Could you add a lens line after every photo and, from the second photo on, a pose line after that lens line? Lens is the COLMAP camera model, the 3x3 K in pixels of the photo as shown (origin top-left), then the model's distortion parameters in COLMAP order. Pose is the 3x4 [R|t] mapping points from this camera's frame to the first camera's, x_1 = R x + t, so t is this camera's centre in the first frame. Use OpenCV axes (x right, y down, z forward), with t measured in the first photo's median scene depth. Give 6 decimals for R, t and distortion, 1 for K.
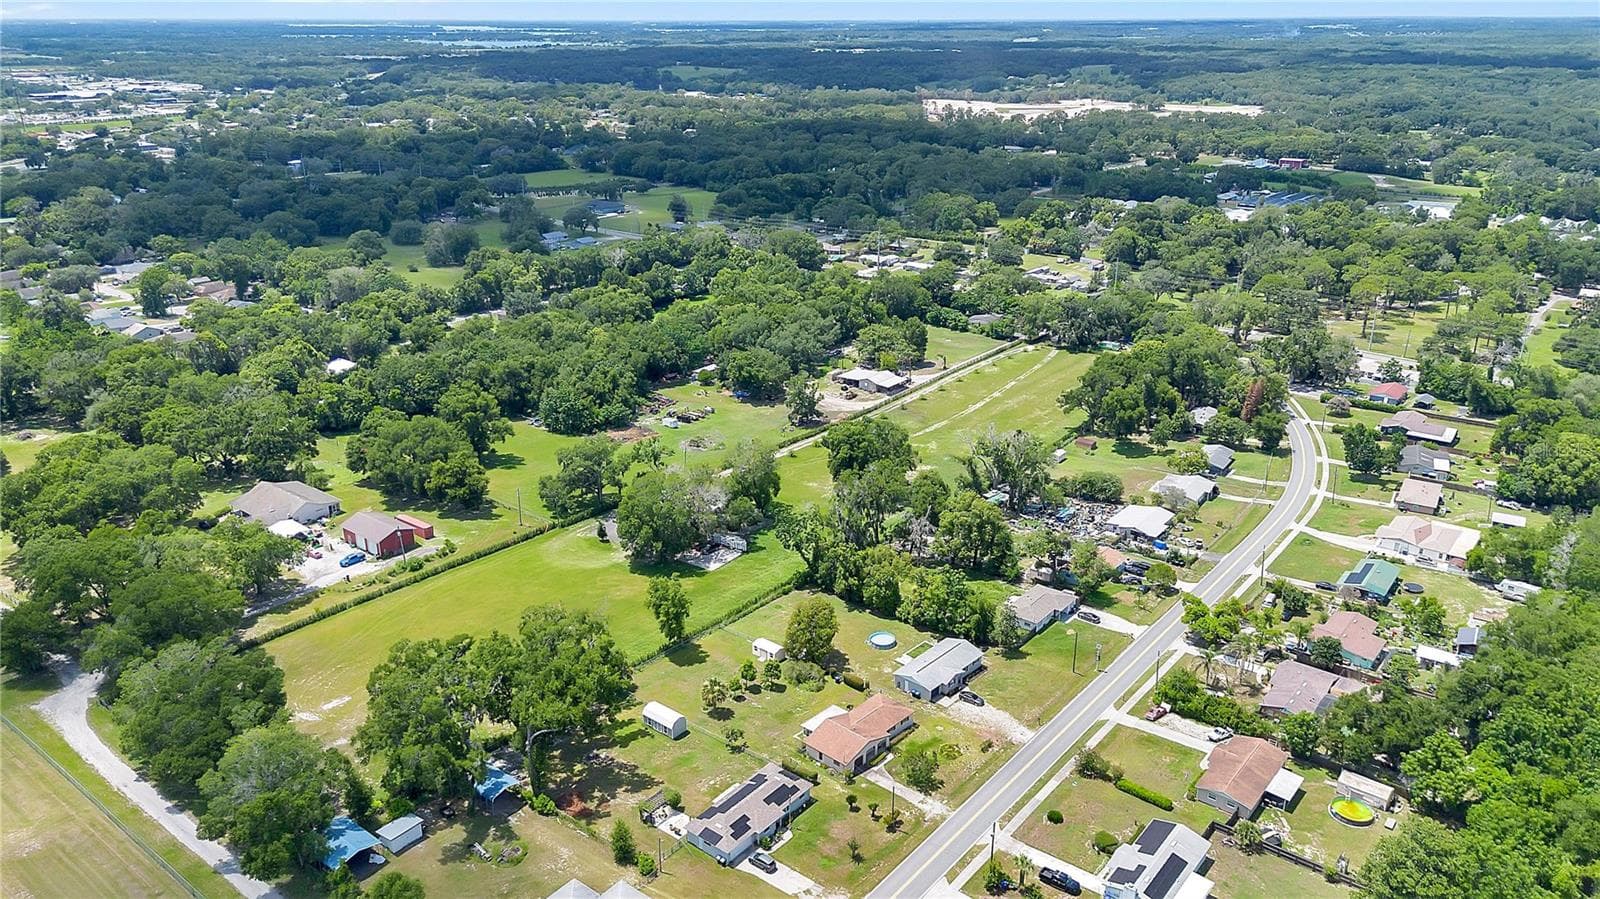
lens RADIAL K [[1151.6, 0, 800.0], [0, 1151.6, 449.5], [0, 0, 1]] dist [0.078808, -0.091677]
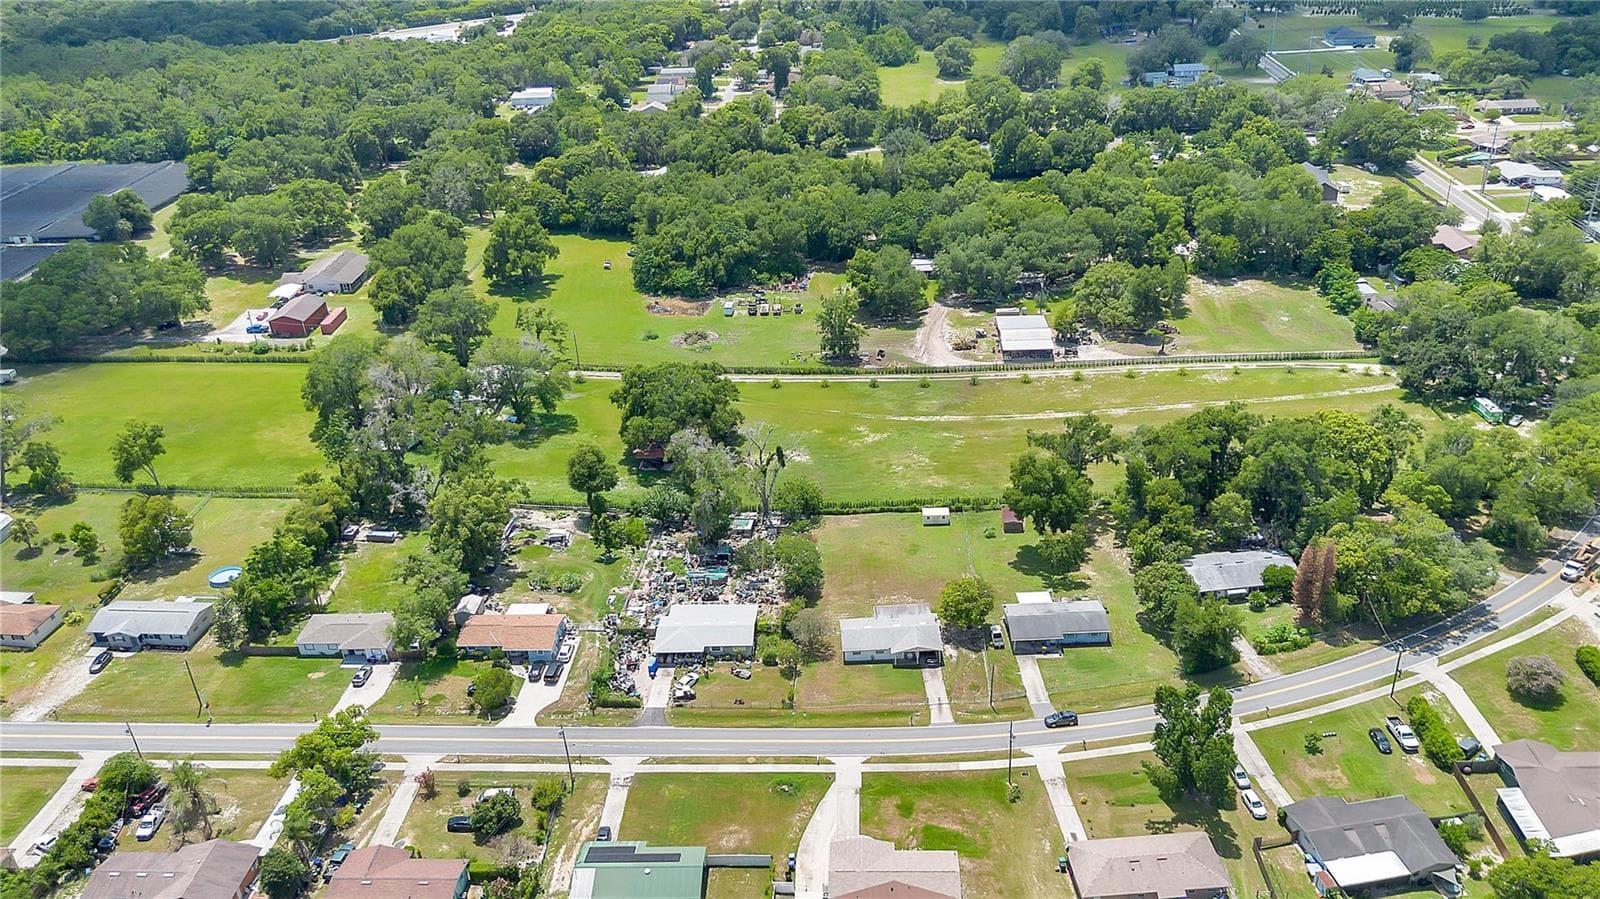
lens RADIAL K [[1151.6, 0, 800.0], [0, 1151.6, 449.5], [0, 0, 1]] dist [0.078808, -0.091677]
pose [[0.592614, 0.371111, -0.714902, 0.727953], [-0.246909, 0.928509, 0.277322, -0.223490], [0.766710, 0.012171, 0.641878, 0.572065]]
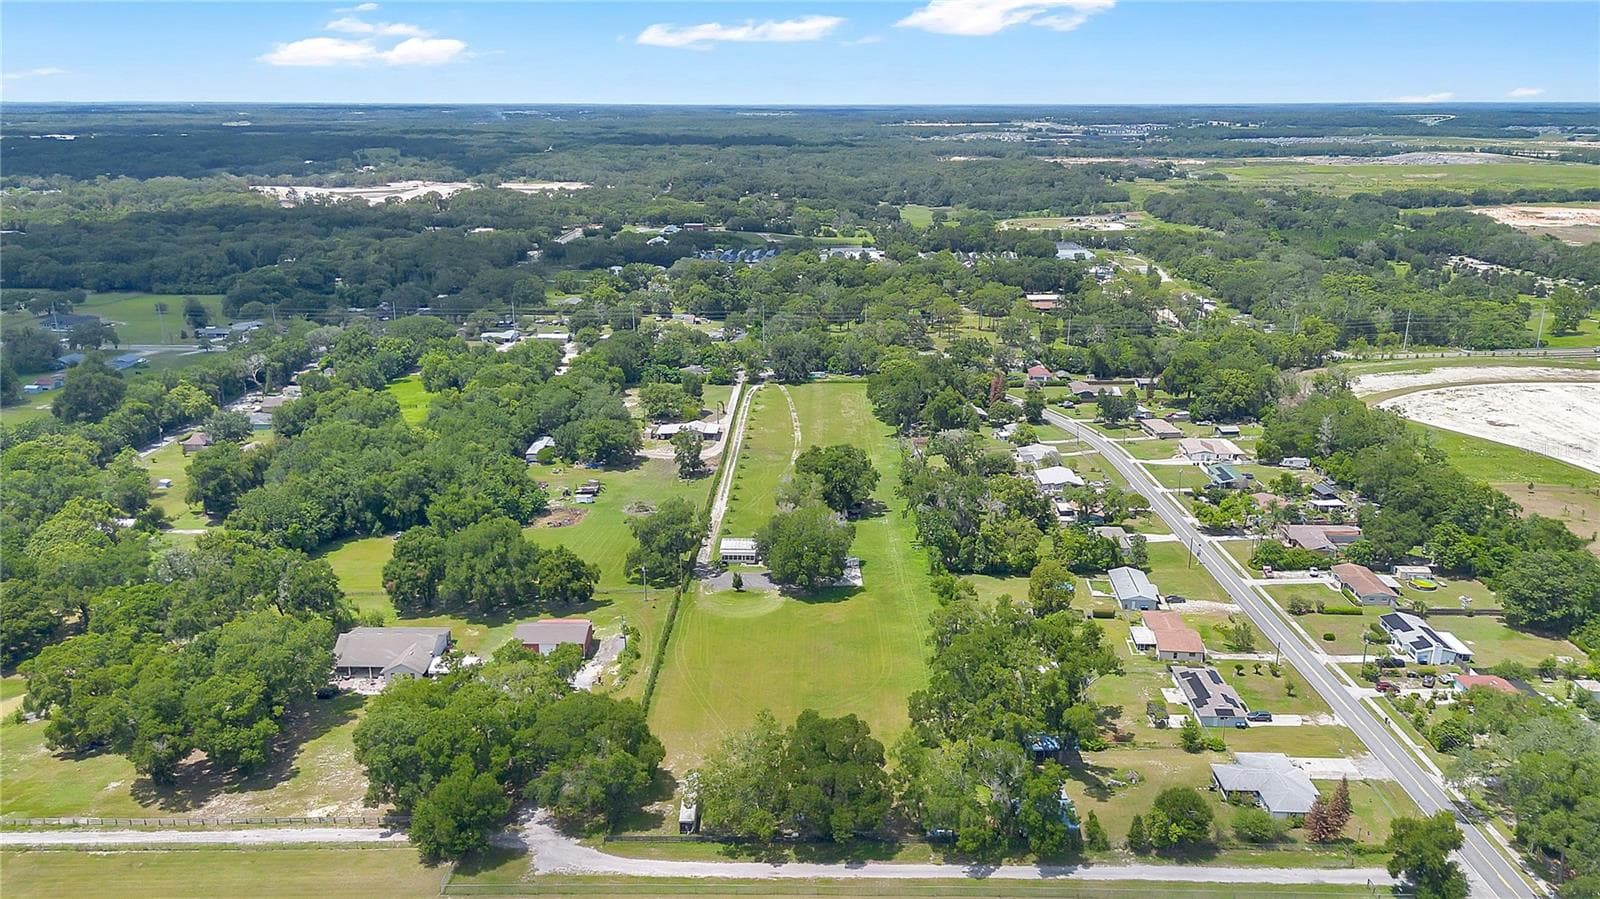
lens RADIAL K [[1151.6, 0, 800.0], [0, 1151.6, 449.5], [0, 0, 1]] dist [0.078808, -0.091677]
pose [[0.791992, -0.175428, 0.584785, -0.656317], [0.213454, 0.976945, 0.003984, -0.035238], [-0.572002, 0.121669, 0.811178, 0.099005]]
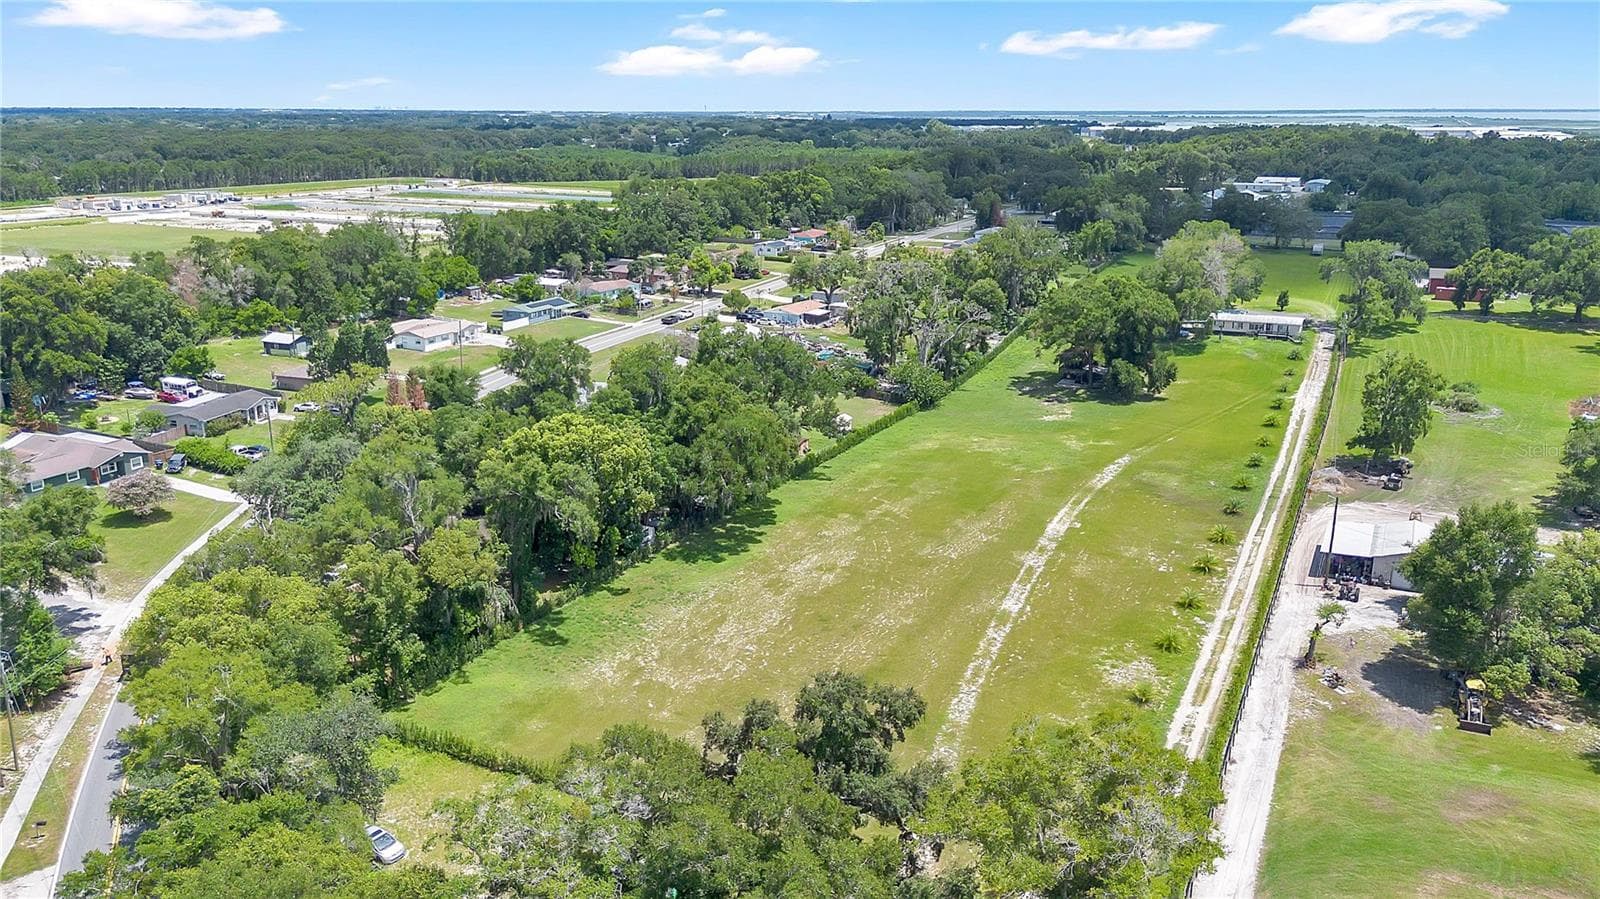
lens RADIAL K [[1172.8, 0, 800.0], [0, 1172.8, 449.5], [0, 0, 1]] dist [0.079855, -0.090465]
pose [[-0.977051, 0.061716, -0.203869, 0.403198], [-0.073148, 0.801686, 0.593253, -0.361063], [0.200052, 0.594551, -0.778773, 1.626187]]
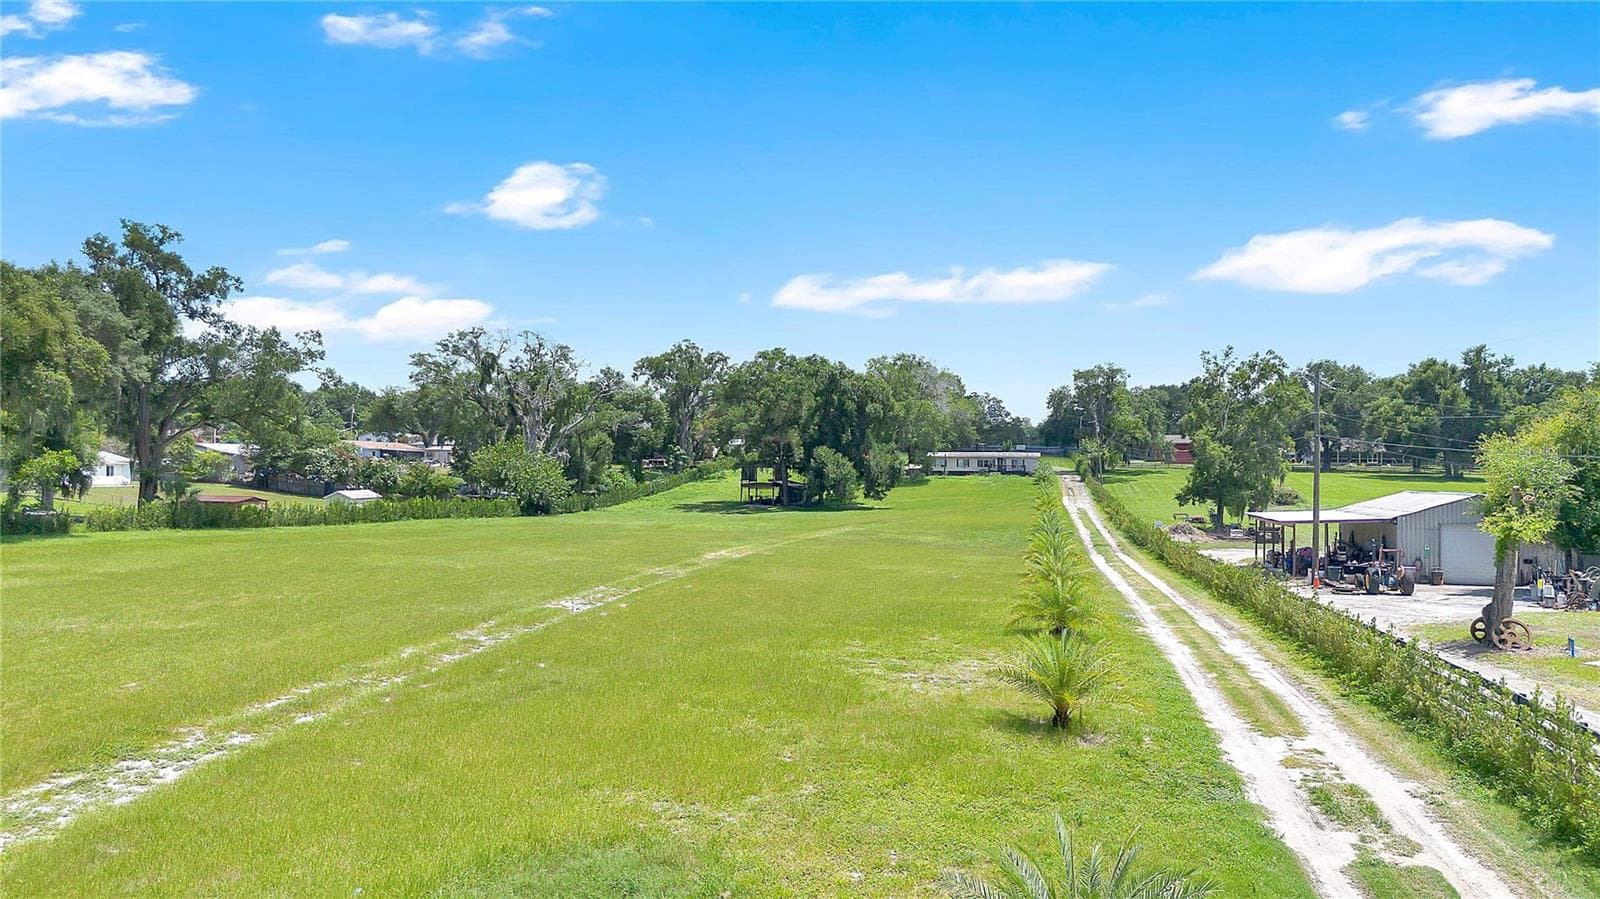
lens RADIAL K [[1151.6, 0, 800.0], [0, 1151.6, 449.5], [0, 0, 1]] dist [0.078808, -0.091677]
pose [[-0.893186, -0.012353, -0.449517, 0.291063], [-0.168858, 0.935685, 0.309807, -0.144352], [0.416780, 0.352619, -0.837827, 1.476515]]
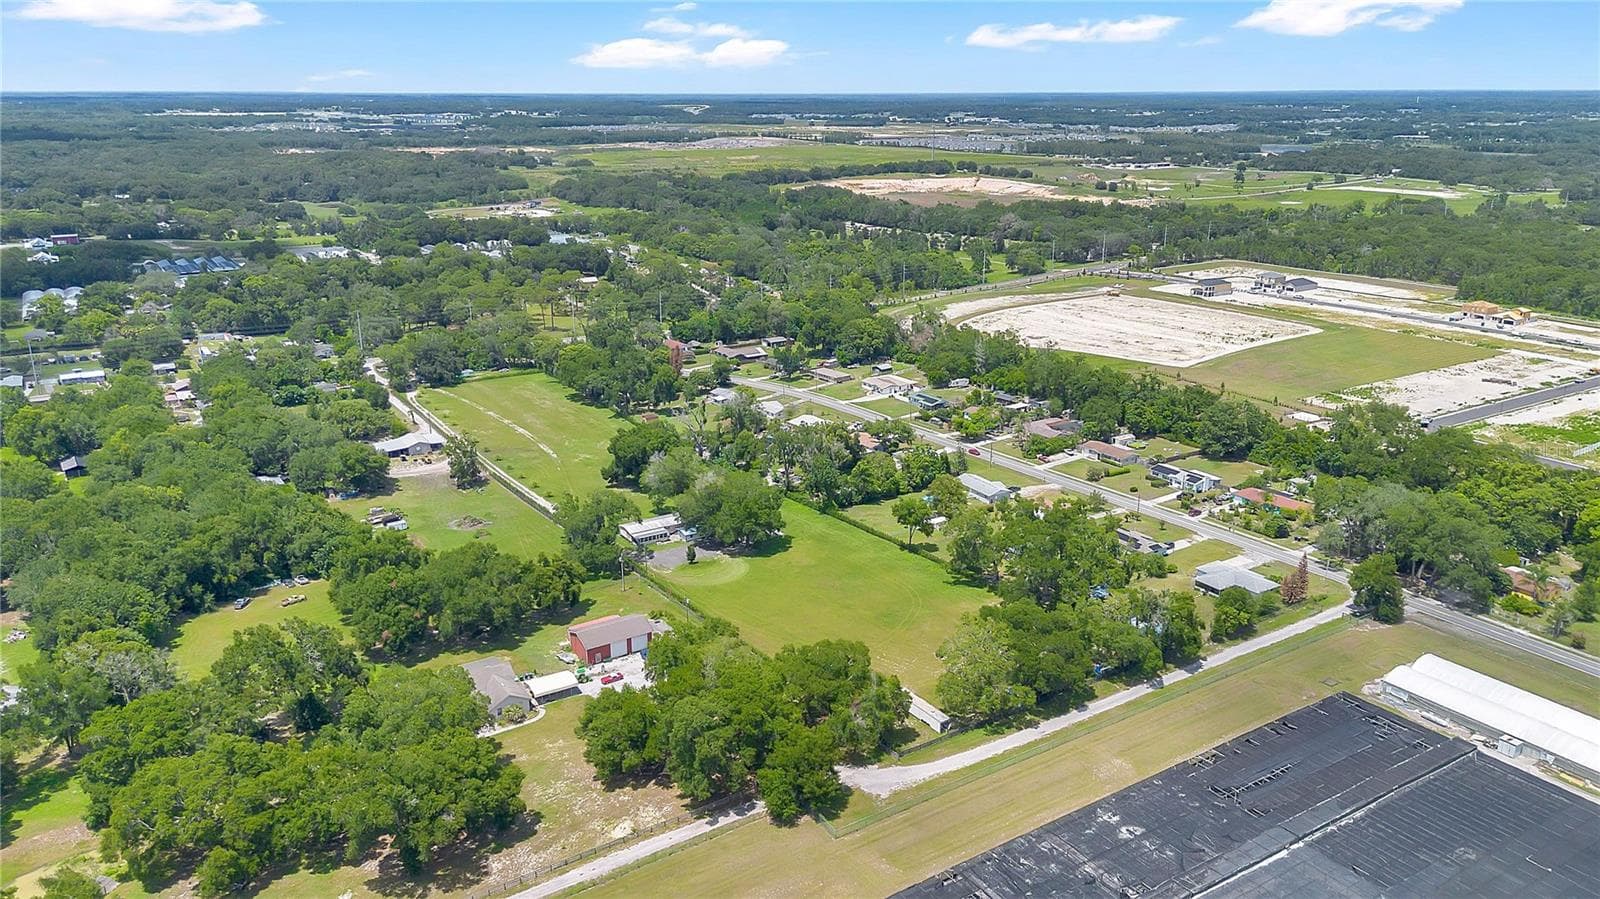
lens RADIAL K [[1162.4, 0, 800.0], [0, 1162.4, 449.5], [0, 0, 1]] dist [0.077480, -0.084801]
pose [[0.312542, -0.279851, 0.907745, -1.007710], [0.334941, 0.926707, 0.170375, -0.156987], [-0.888894, 0.250792, 0.383369, 0.429148]]
